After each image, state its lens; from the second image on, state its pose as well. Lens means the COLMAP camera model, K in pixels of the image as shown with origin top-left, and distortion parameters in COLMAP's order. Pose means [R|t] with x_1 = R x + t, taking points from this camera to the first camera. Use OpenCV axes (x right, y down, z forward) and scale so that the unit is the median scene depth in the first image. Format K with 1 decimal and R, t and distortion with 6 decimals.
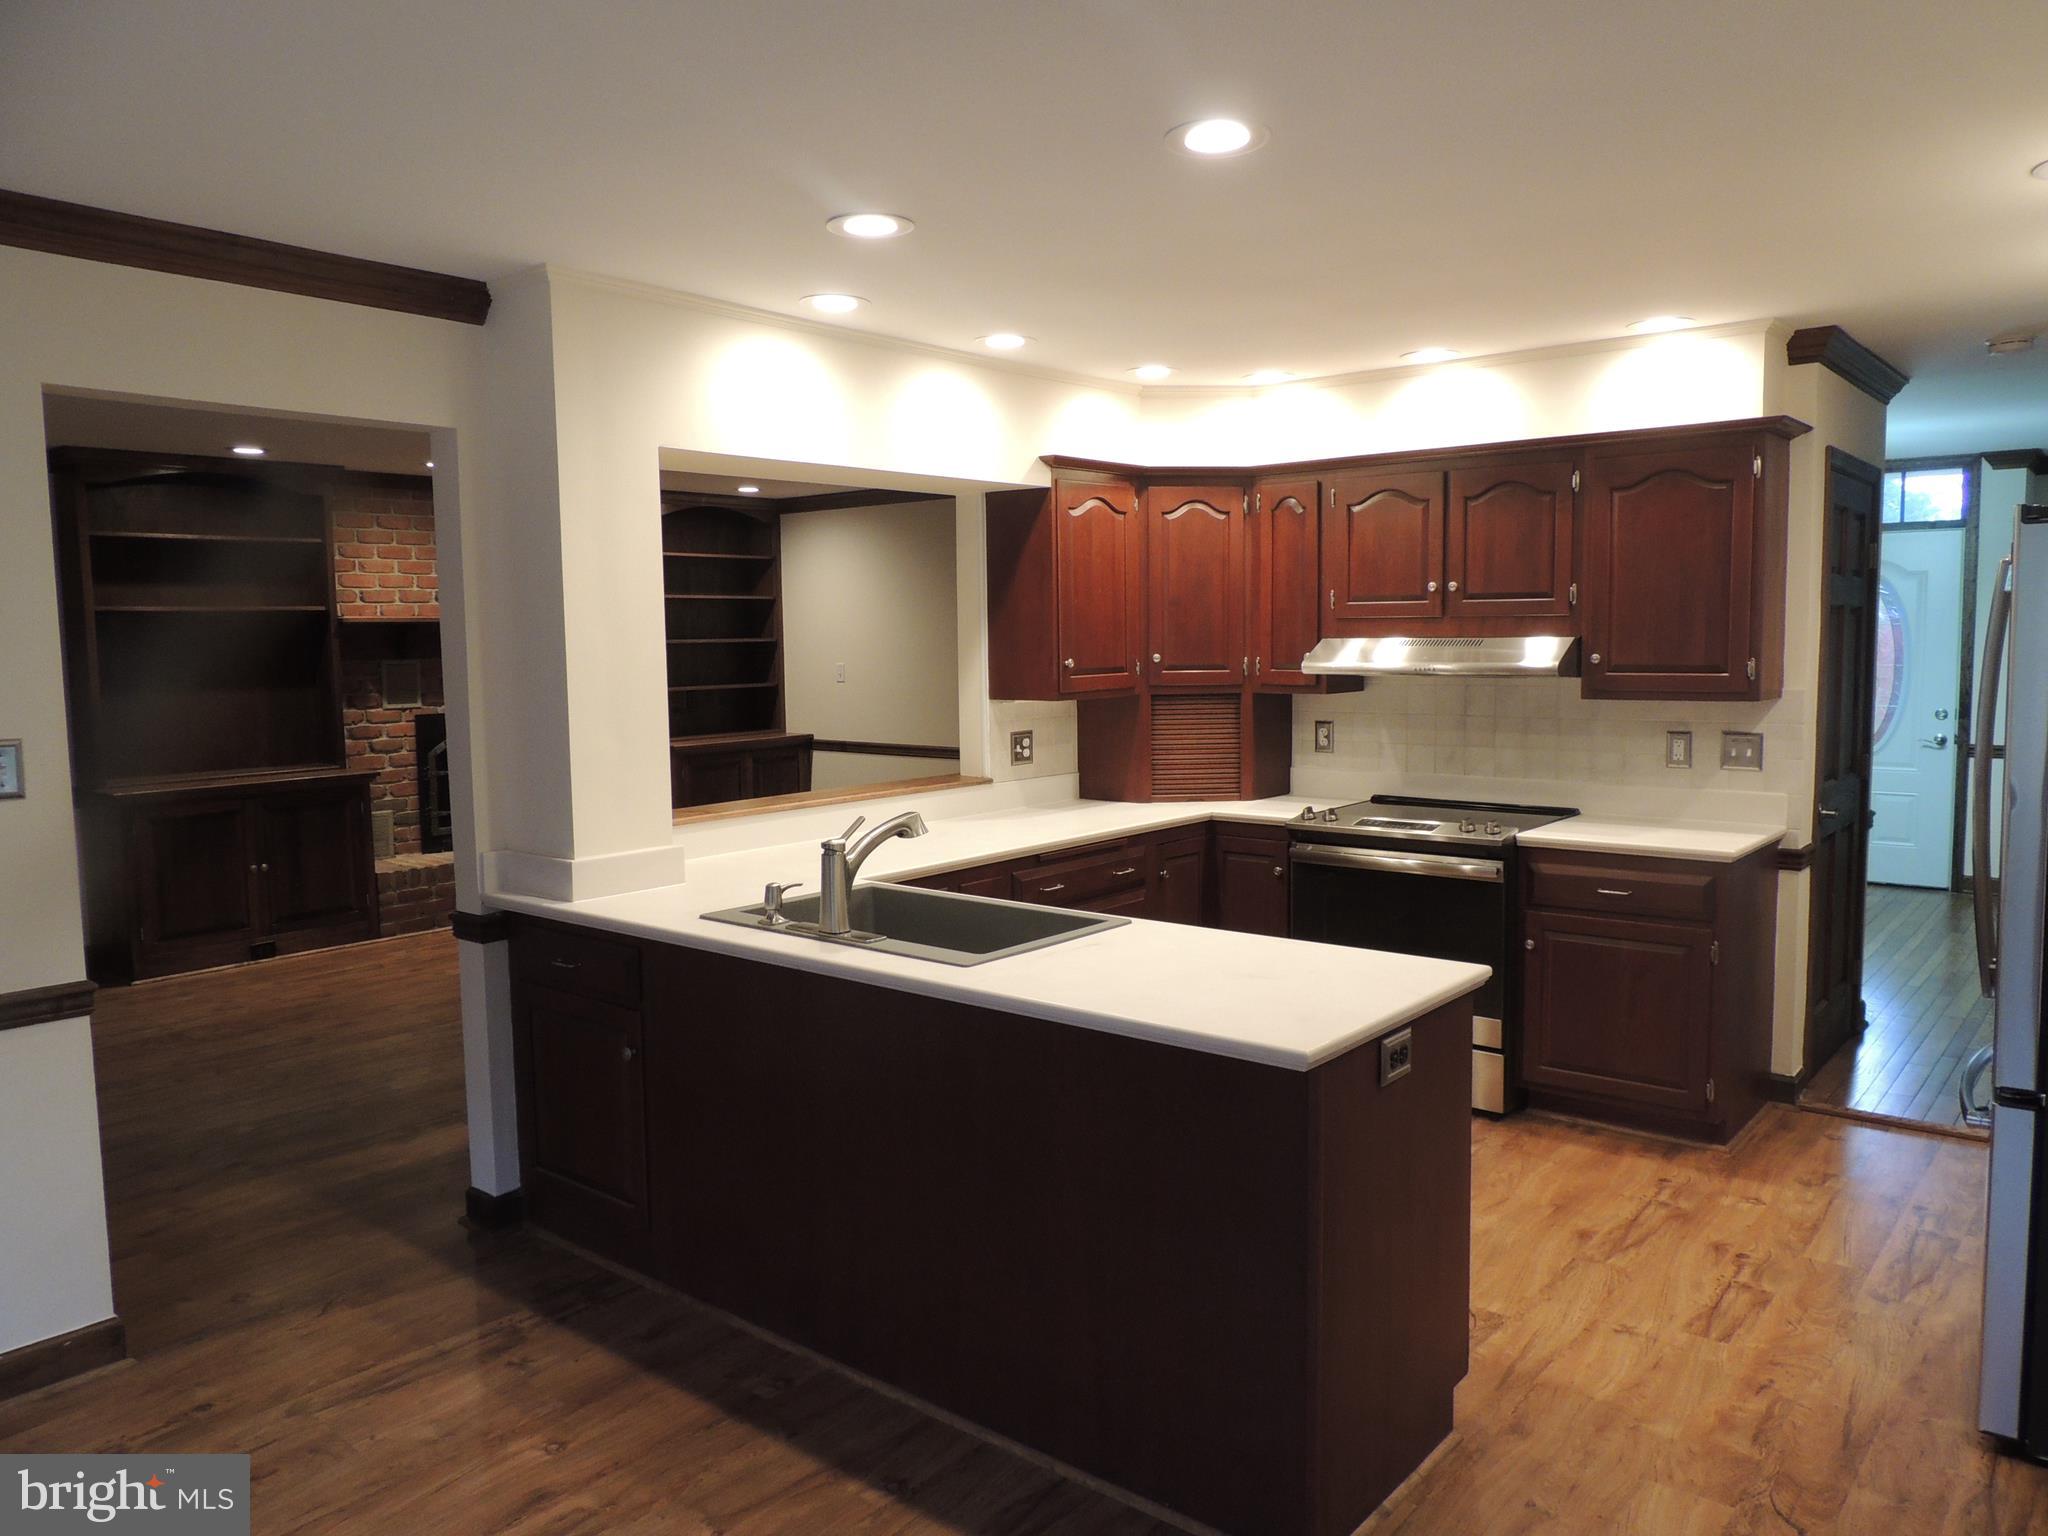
lens RADIAL K [[1469.0, 0, 1024.0], [0, 1469.0, 768.0], [0, 0, 1]] dist [-0.024527, 0.005884]
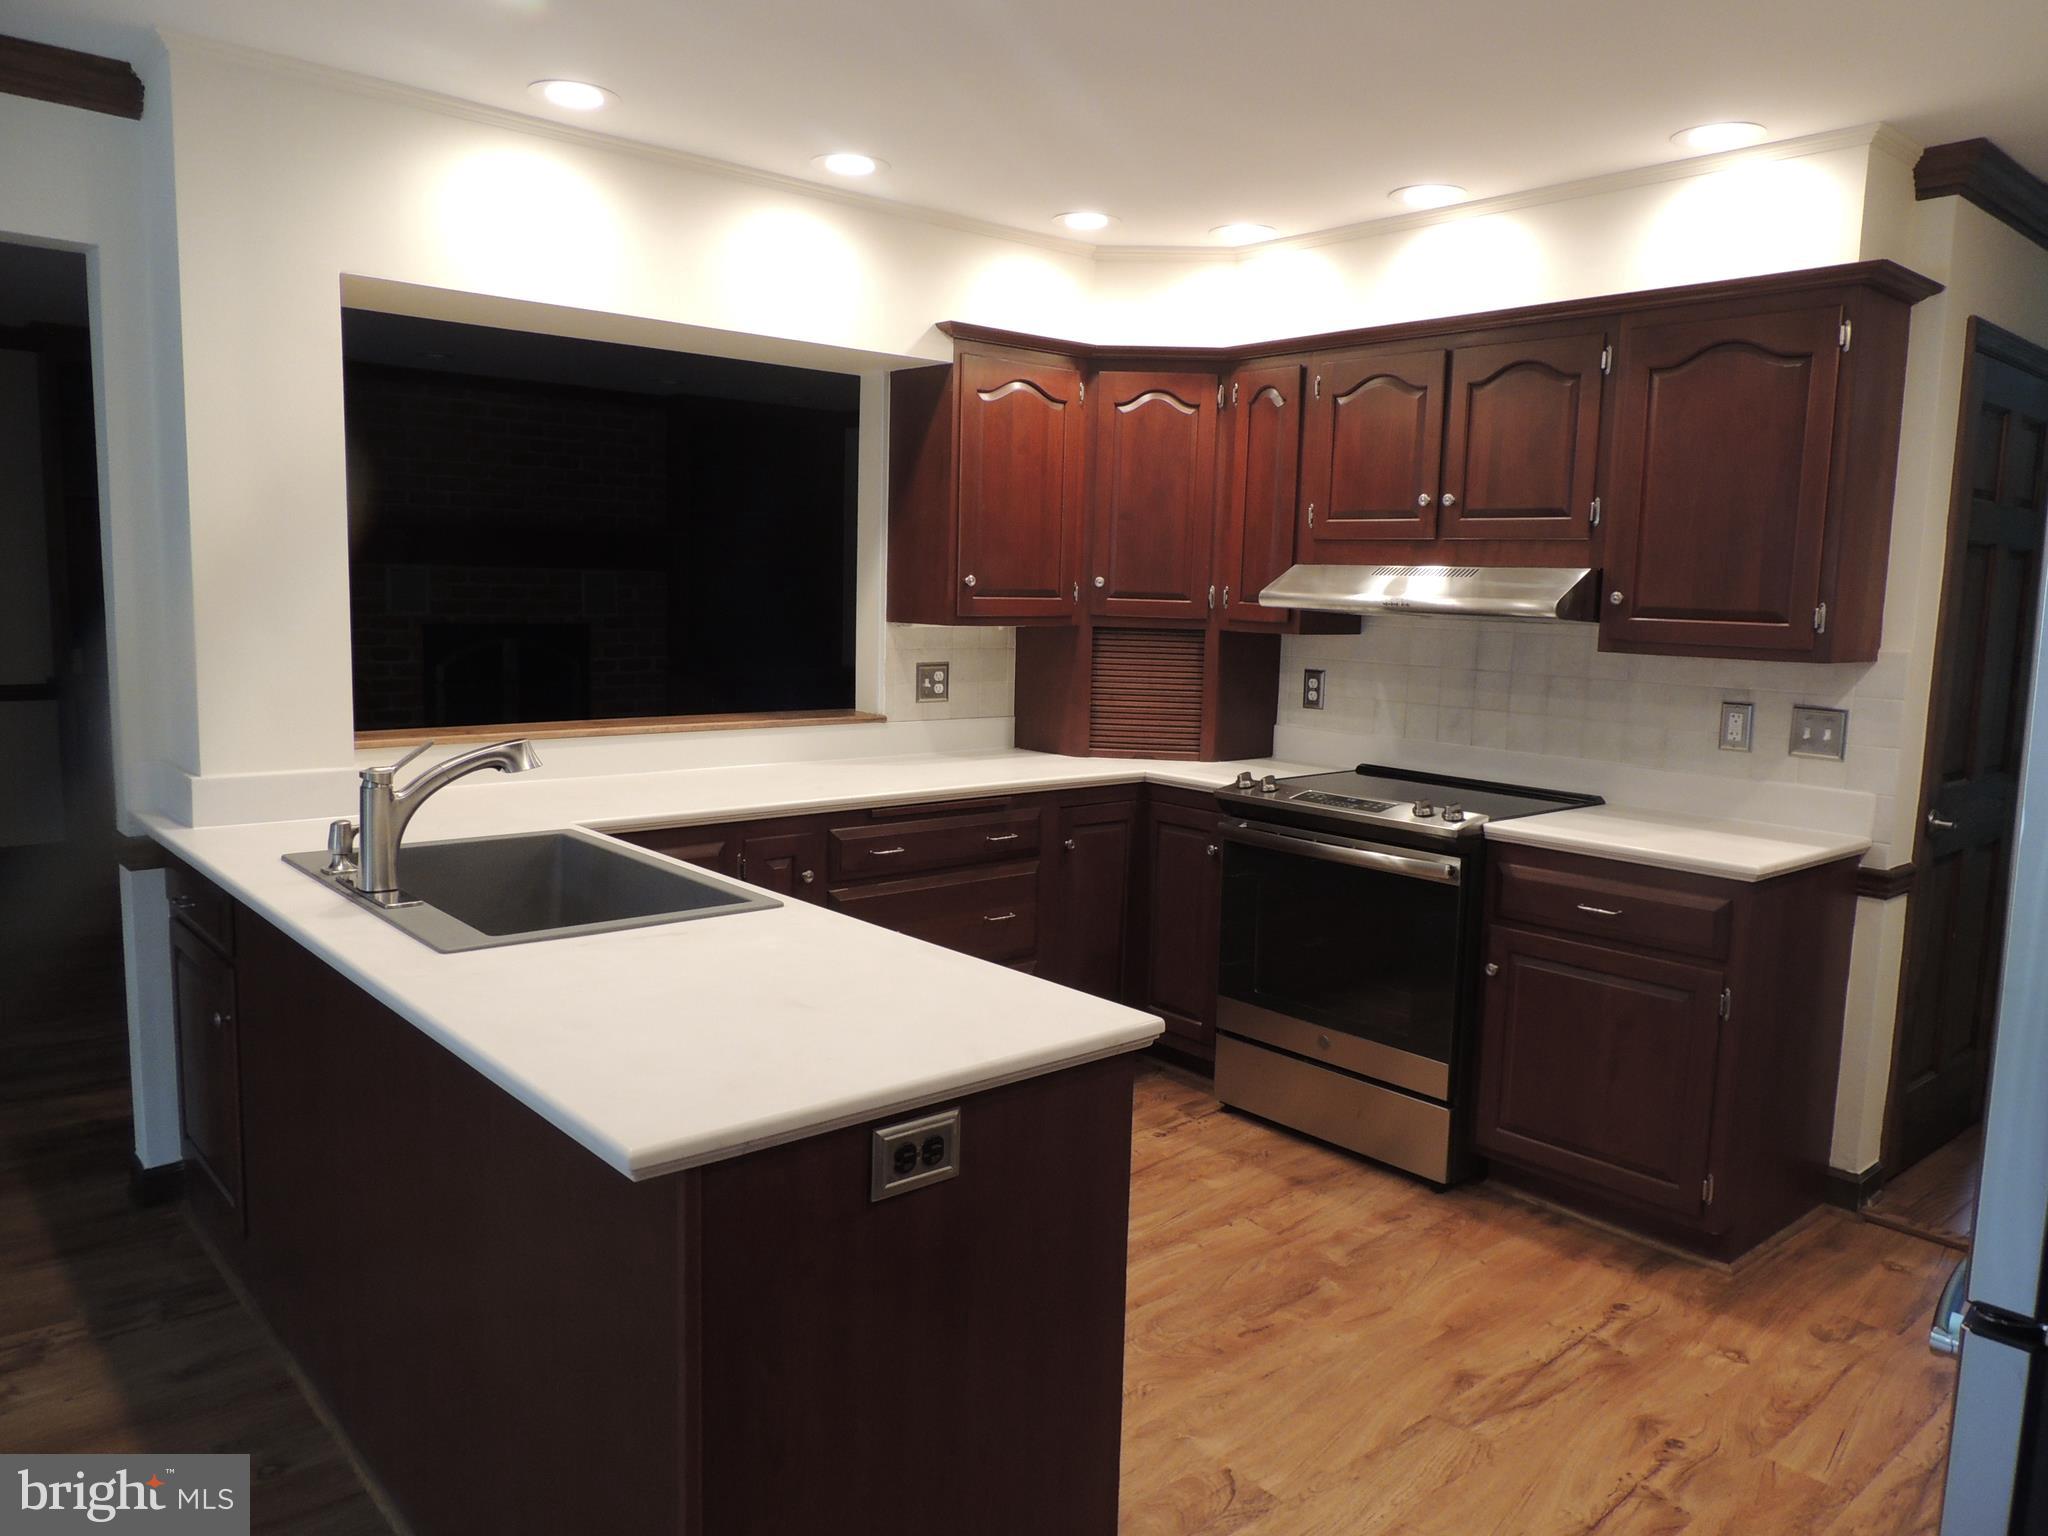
lens RADIAL K [[1469.0, 0, 1024.0], [0, 1469.0, 768.0], [0, 0, 1]] dist [-0.024527, 0.005884]
pose [[0.986167, 0.060662, -0.154255, 0.209377], [-0.055745, 0.997796, 0.036008, 0.002176], [0.156099, -0.026911, 0.987375, 0.206665]]
